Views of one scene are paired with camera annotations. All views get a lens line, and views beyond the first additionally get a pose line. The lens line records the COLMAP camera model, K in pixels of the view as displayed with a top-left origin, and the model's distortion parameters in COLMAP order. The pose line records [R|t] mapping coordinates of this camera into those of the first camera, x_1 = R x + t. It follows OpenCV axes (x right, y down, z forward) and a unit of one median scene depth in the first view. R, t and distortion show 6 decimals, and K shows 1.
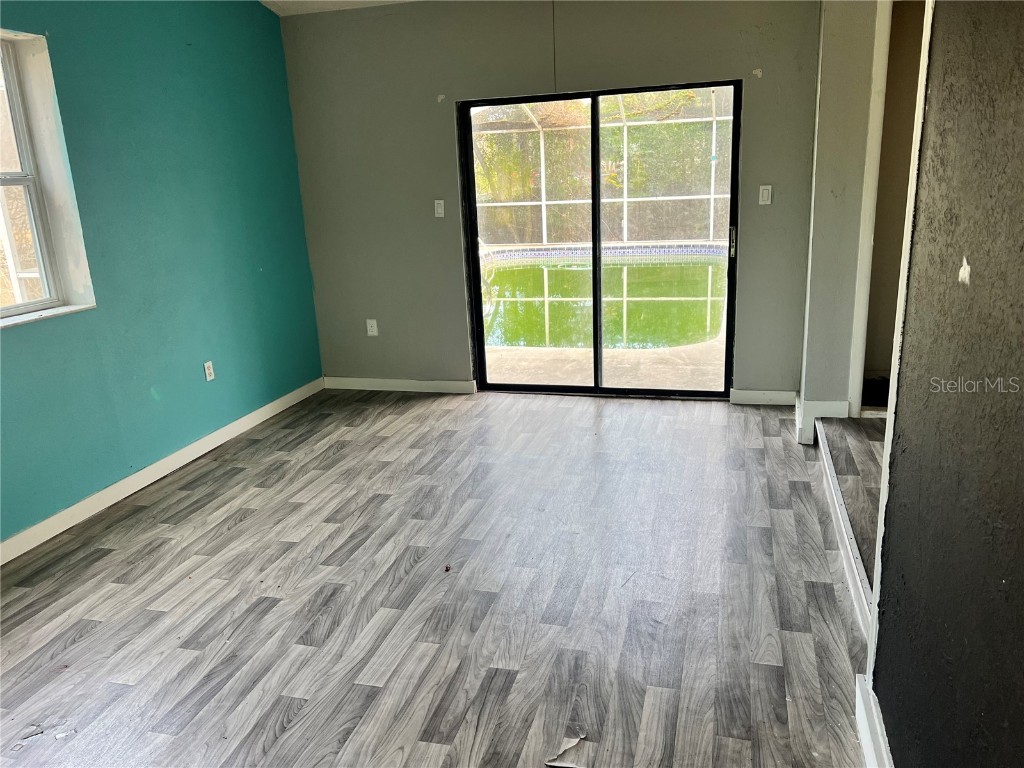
lens RADIAL K [[769.2, 0, 505.4], [0, 769.2, 383.7], [0, 0, 1]] dist [0.033287, -0.029717]
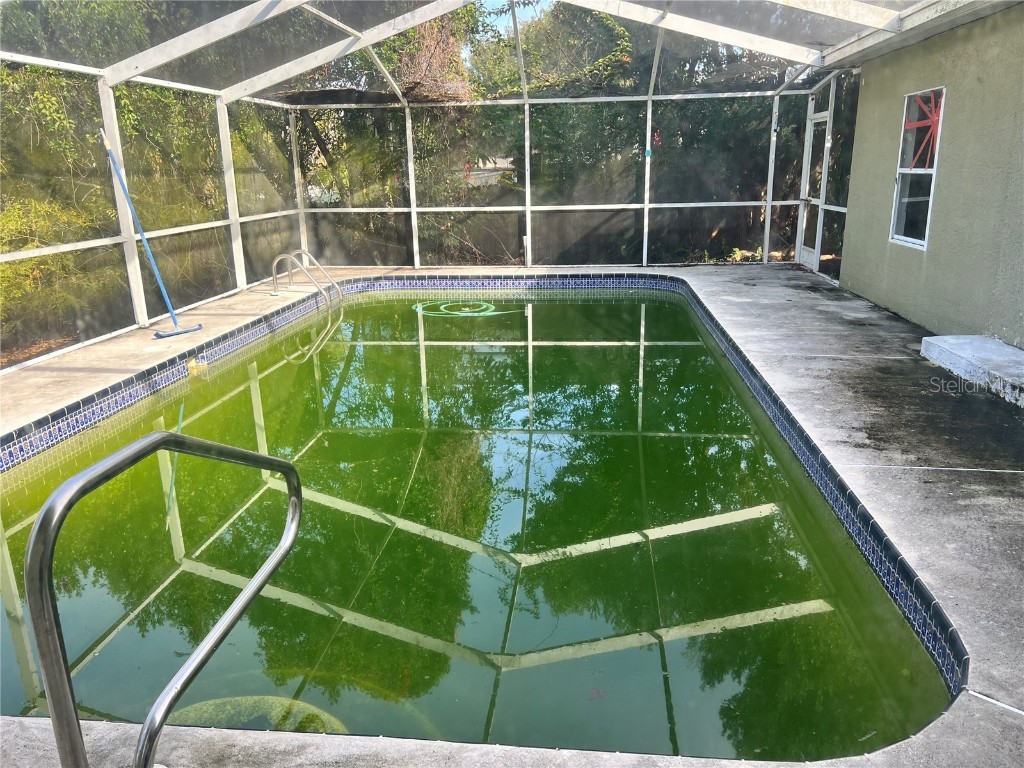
lens RADIAL K [[769.2, 0, 518.2], [0, 769.2, 387.9], [0, 0, 1]] dist [0.033287, -0.029717]
pose [[0.982657, -0.032551, 0.182555, 0.009422], [0.026478, 0.999015, 0.035604, -0.096010], [-0.183534, -0.030153, 0.982551, 0.287404]]
